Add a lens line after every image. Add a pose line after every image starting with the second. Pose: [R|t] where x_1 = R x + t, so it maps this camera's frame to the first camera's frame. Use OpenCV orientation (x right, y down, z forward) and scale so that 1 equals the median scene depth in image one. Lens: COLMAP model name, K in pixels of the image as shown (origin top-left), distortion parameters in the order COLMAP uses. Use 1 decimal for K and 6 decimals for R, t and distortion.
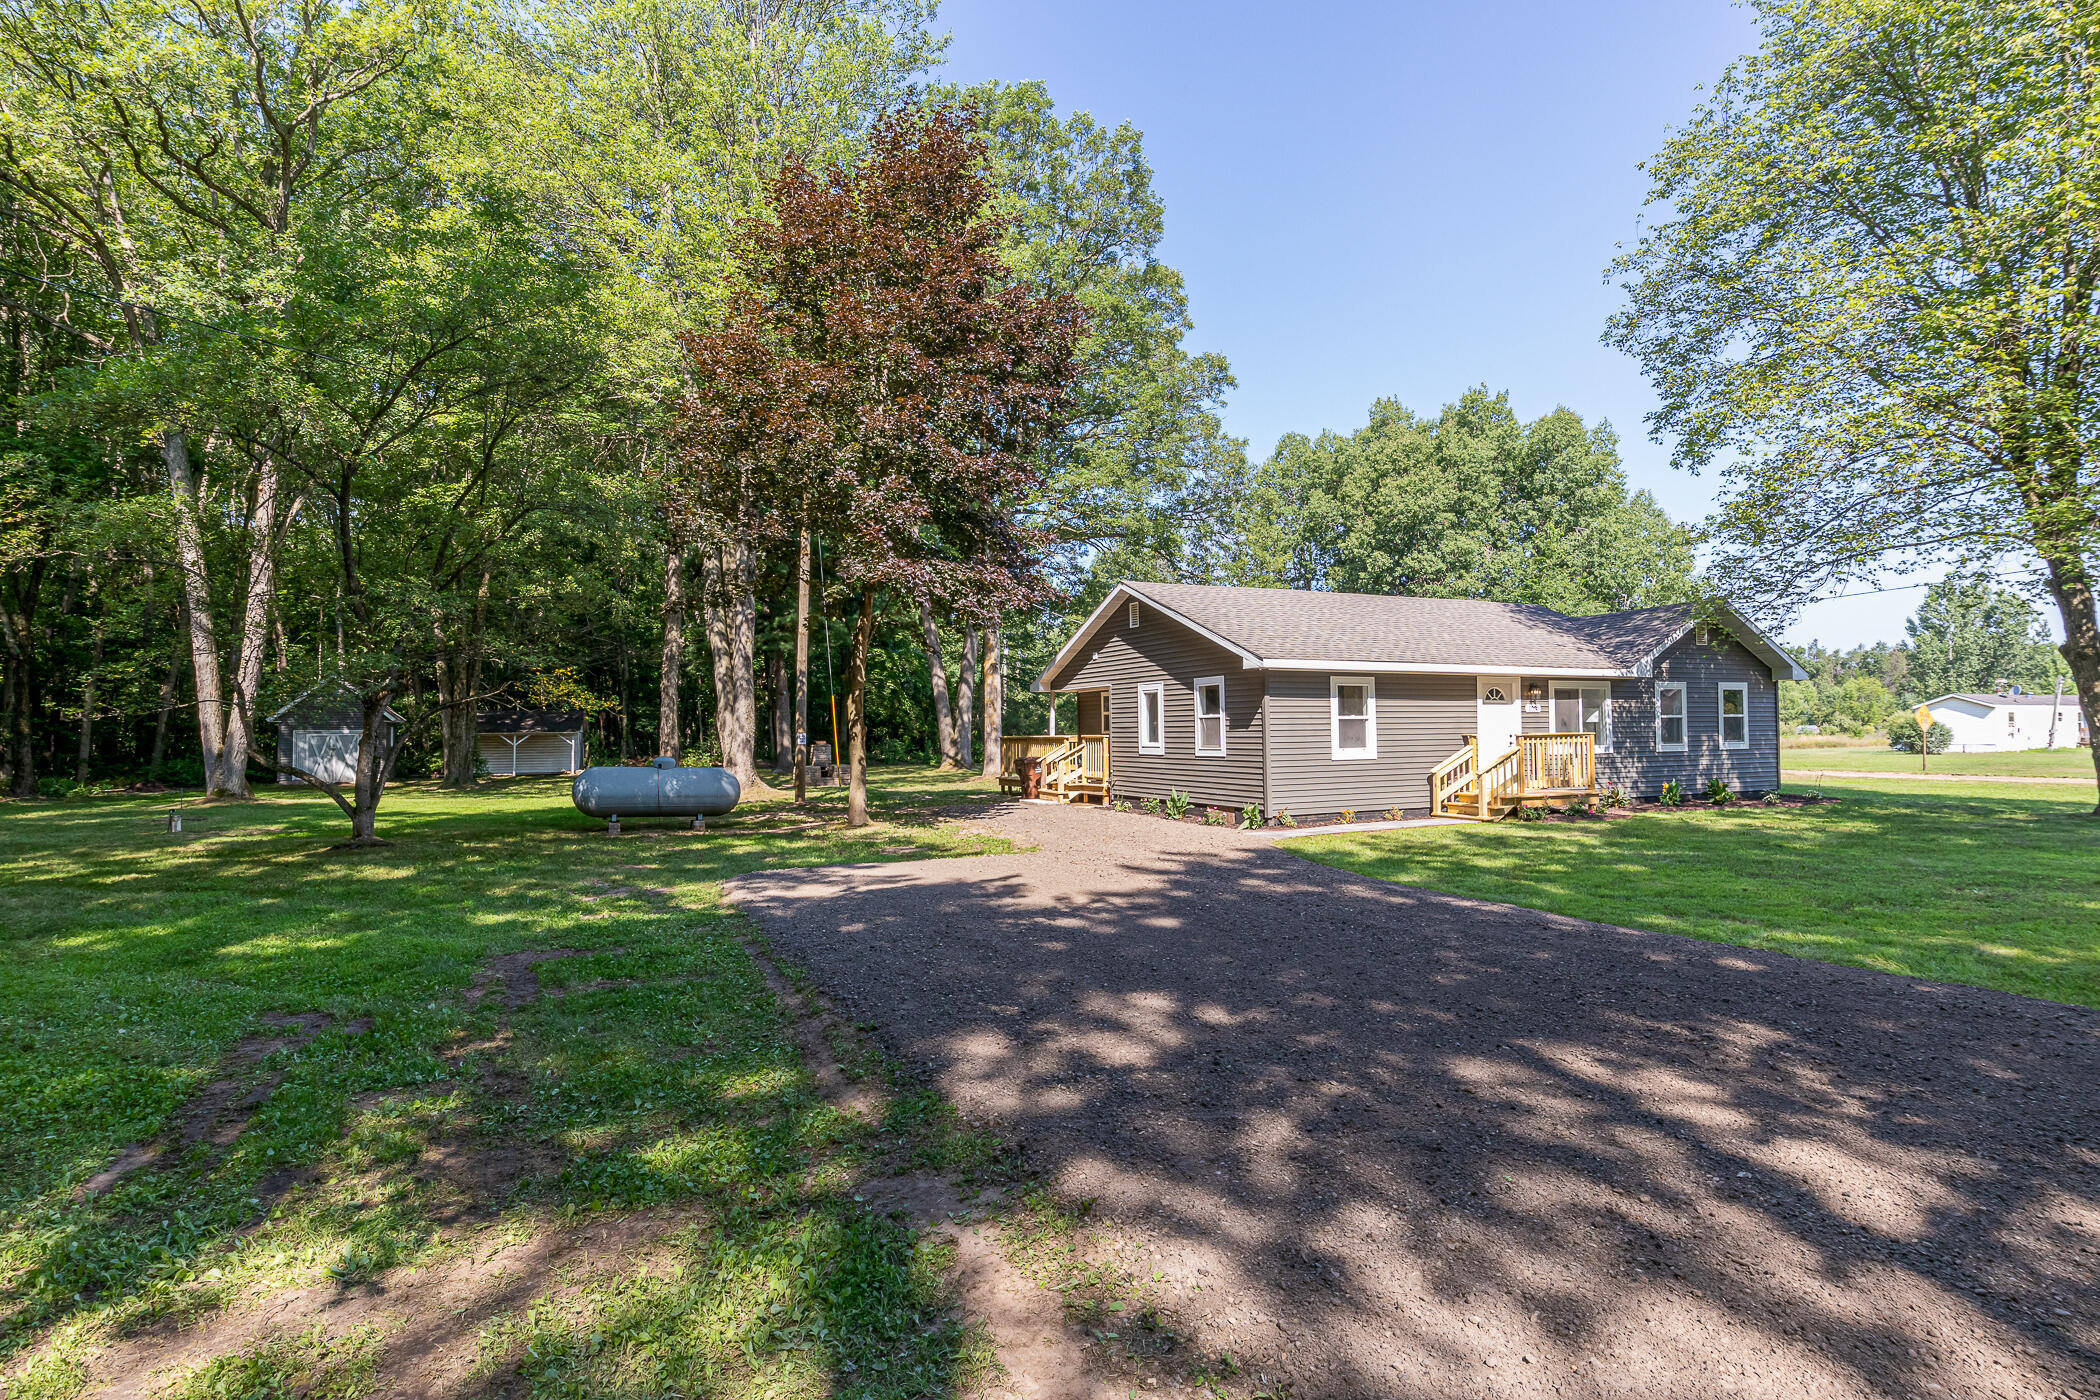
lens RADIAL K [[1037.2, 0, 1040.5], [0, 1037.2, 691.5], [0, 0, 1]] dist [-0.007296, 0.000796]
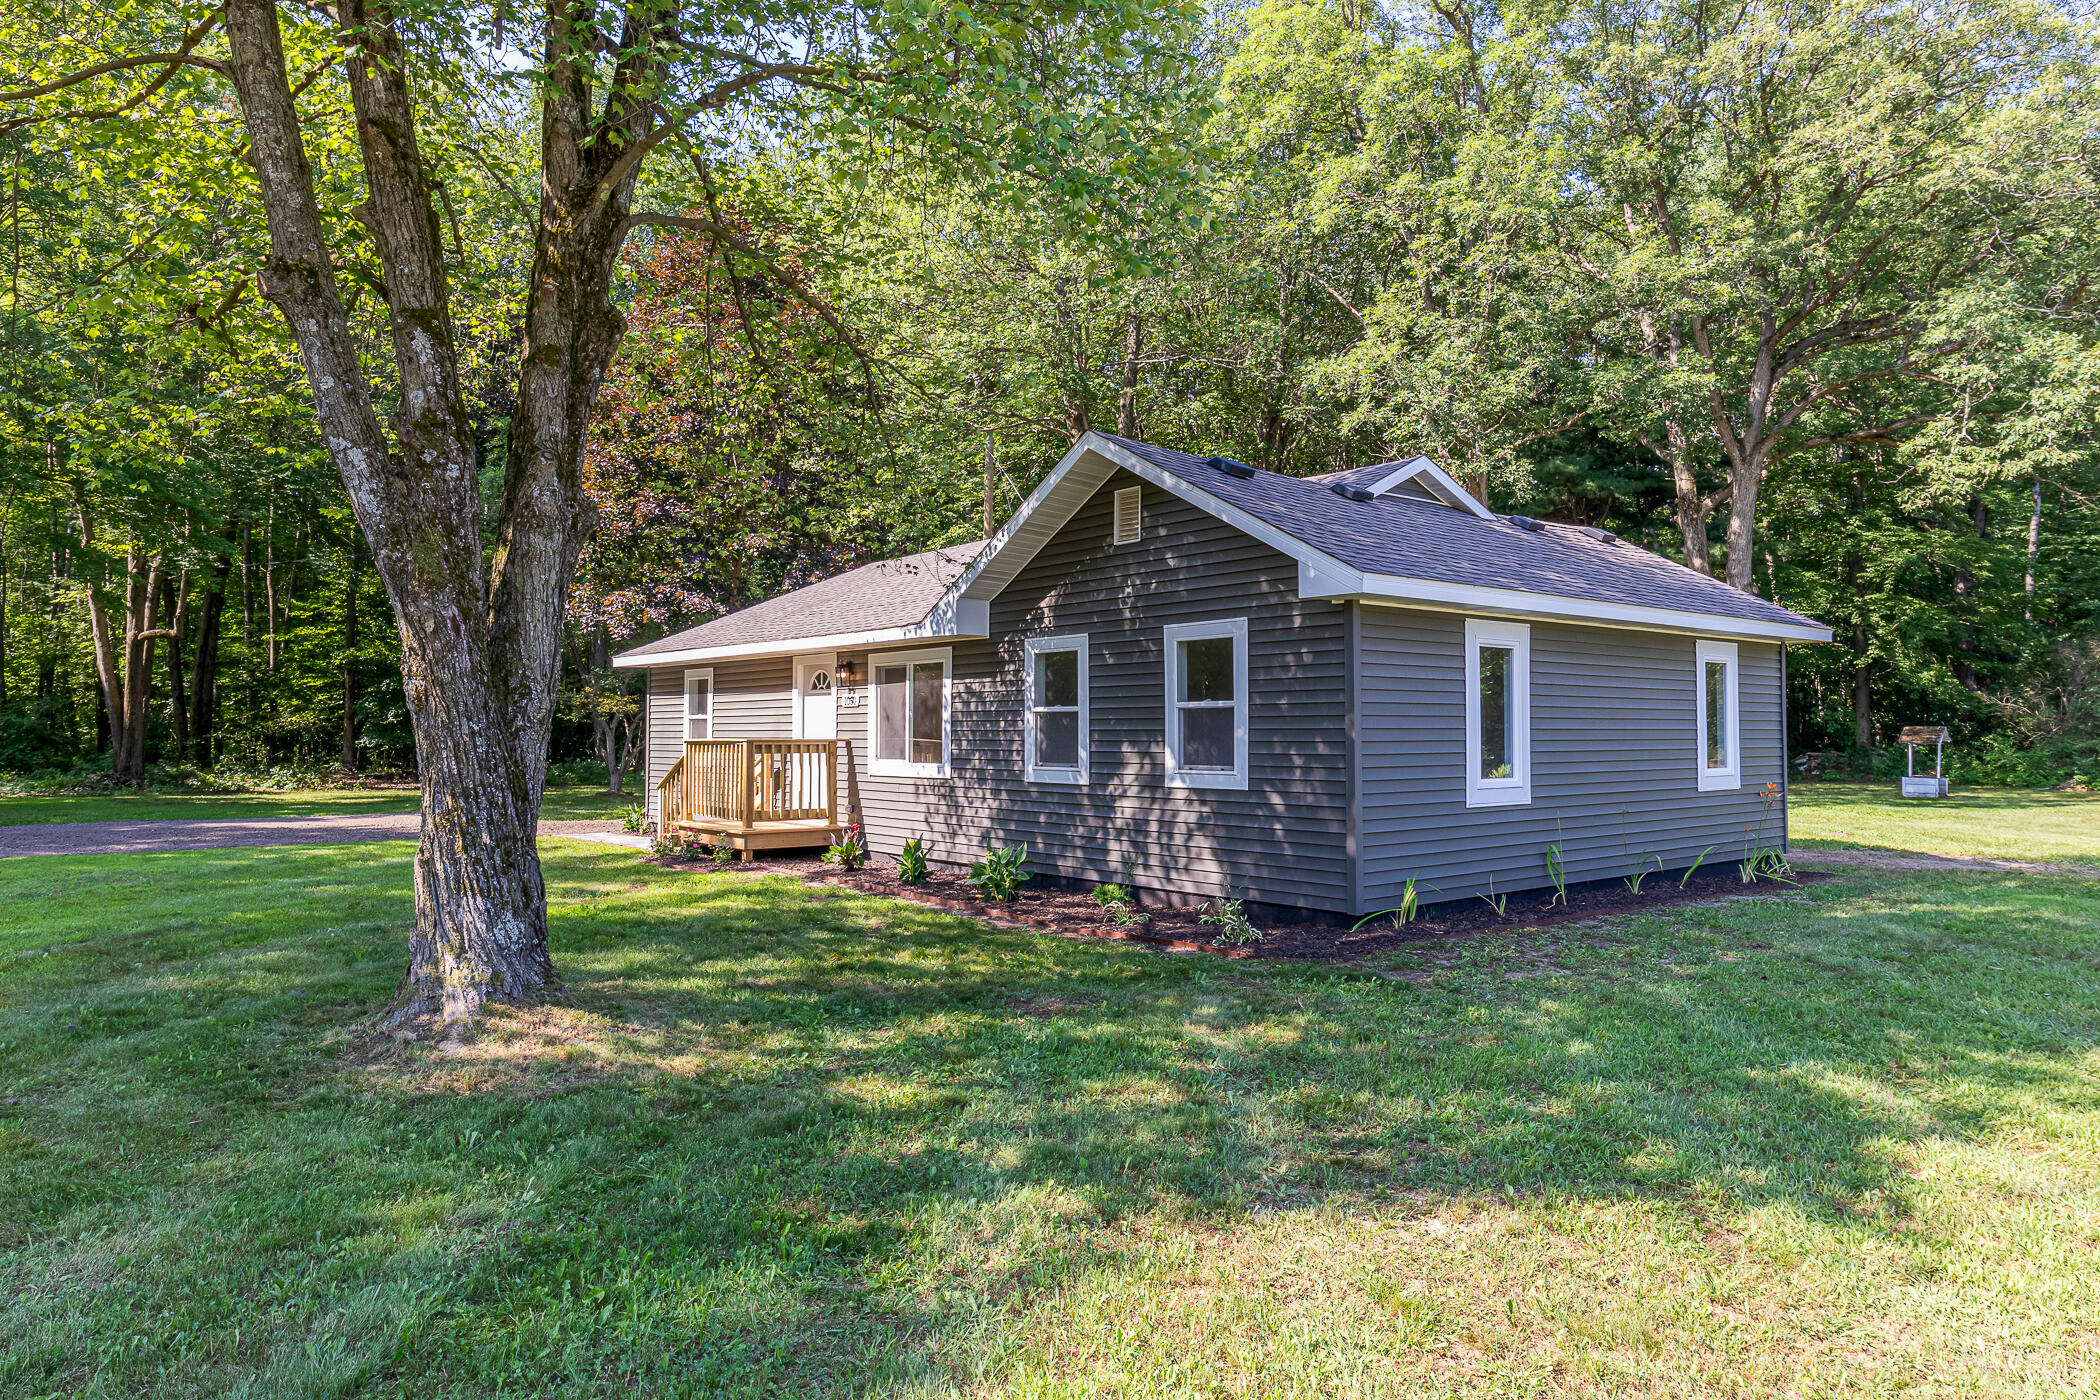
lens RADIAL K [[1335.0, 0, 1051.4], [0, 1335.0, 731.9], [0, 0, 1]] dist [0.163933, 0.000019]
pose [[0.253225, 0.008609, -0.967369, 1.239943], [0.036904, 0.999147, 0.018552, 0.024046], [0.966703, -0.040398, 0.252692, 0.861693]]
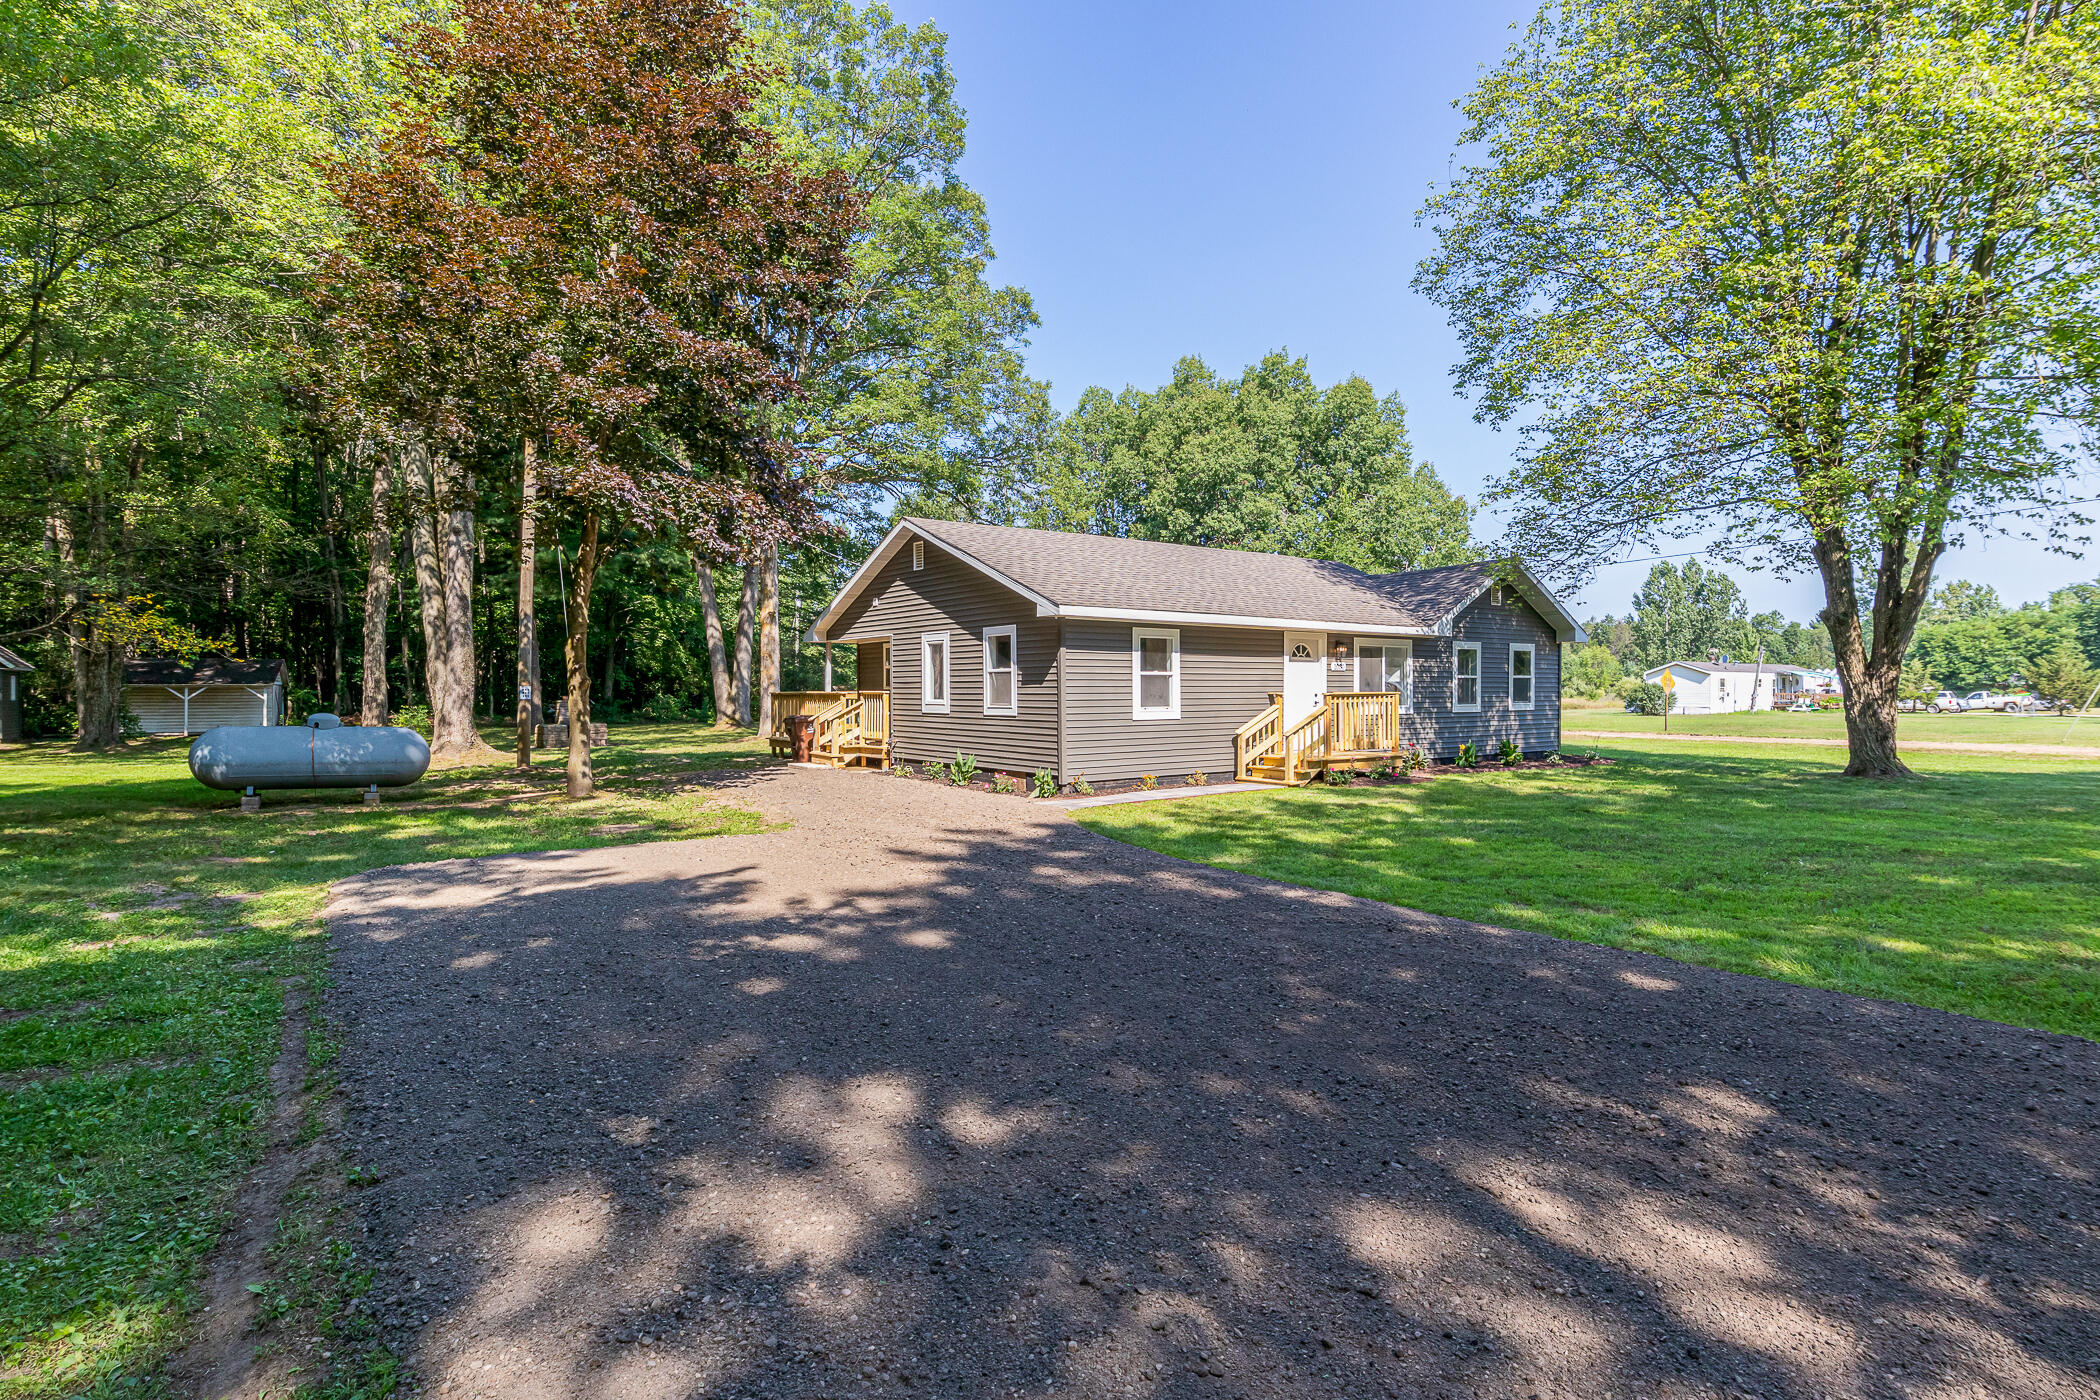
lens RADIAL K [[1037.2, 0, 1040.5], [0, 1037.2, 691.5], [0, 0, 1]] dist [-0.007296, 0.000796]
pose [[0.982295, 0.007902, 0.187175, 0.027965], [-0.015219, 0.999174, 0.037683, 0.007212], [-0.186723, -0.039864, 0.981604, 0.110580]]
